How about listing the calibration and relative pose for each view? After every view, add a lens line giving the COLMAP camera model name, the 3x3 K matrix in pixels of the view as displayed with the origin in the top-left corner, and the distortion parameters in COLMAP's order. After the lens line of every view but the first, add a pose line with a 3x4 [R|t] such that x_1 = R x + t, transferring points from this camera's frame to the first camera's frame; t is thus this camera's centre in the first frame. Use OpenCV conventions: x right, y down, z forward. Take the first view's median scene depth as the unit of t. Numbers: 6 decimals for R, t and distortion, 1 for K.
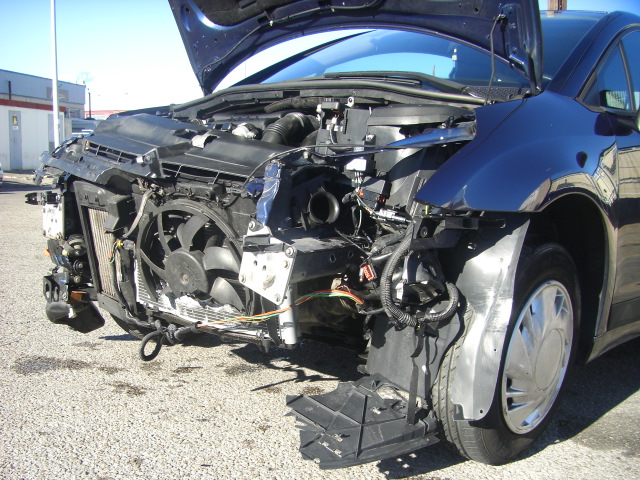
lens RADIAL K [[722.0, 0, 286.8], [0, 722.0, 307.5], [0, 0, 1]] dist [-0.199576, 0.172801]
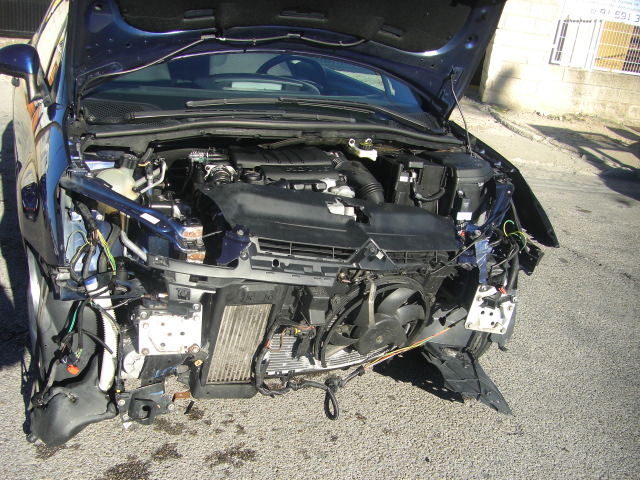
lens RADIAL K [[722.0, 0, 286.8], [0, 722.0, 307.5], [0, 0, 1]] dist [-0.199576, 0.172801]
pose [[0.408602, -0.383604, 0.828186, -1.168541], [0.105920, 0.921188, 0.374424, -0.548610], [-0.906546, -0.065269, 0.417030, 0.673701]]
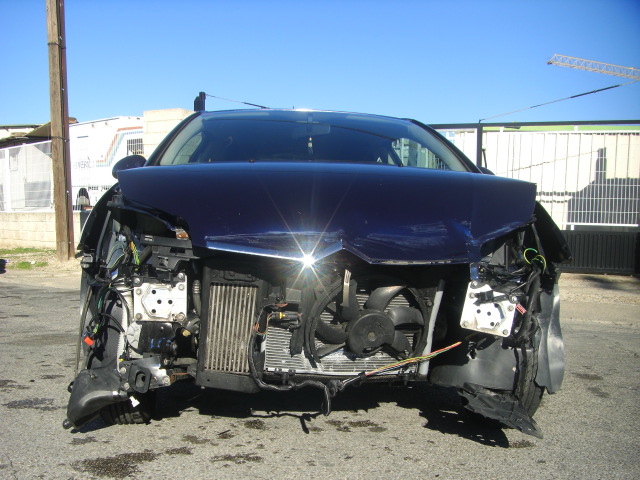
lens RADIAL K [[722.0, 0, 286.8], [0, 722.0, 307.5], [0, 0, 1]] dist [-0.199576, 0.172801]
pose [[0.674157, -0.104003, 0.731229, -1.134991], [0.155699, 0.987800, -0.003052, -0.107357], [-0.721990, 0.115909, 0.682125, 0.287977]]
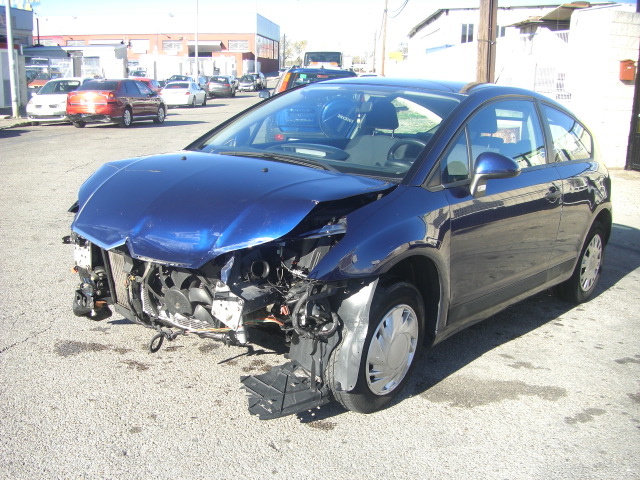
lens RADIAL K [[722.0, 0, 286.8], [0, 722.0, 307.5], [0, 0, 1]] dist [-0.199576, 0.172801]
pose [[0.998049, -0.017206, 0.060015, 0.009214], [0.010716, 0.994219, 0.106834, -0.211505], [-0.061506, -0.105983, 0.992464, -0.654364]]
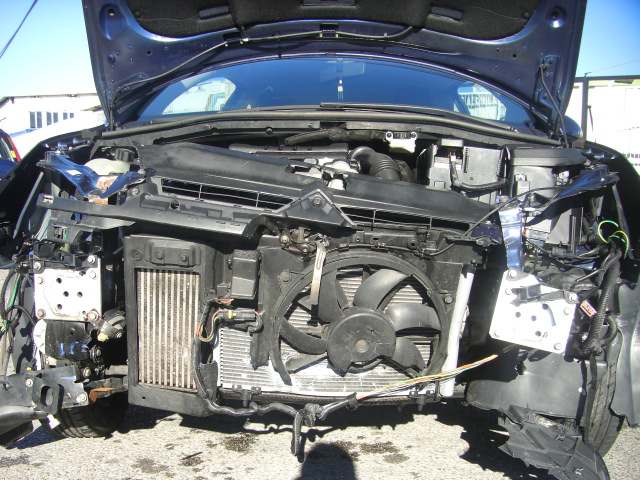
lens RADIAL K [[722.0, 0, 286.8], [0, 722.0, 307.5], [0, 0, 1]] dist [-0.199576, 0.172801]
pose [[0.775115, -0.124853, 0.619361, -0.740493], [0.142561, 0.989562, 0.021068, -0.116483], [-0.615527, 0.071966, 0.784823, 0.403705]]
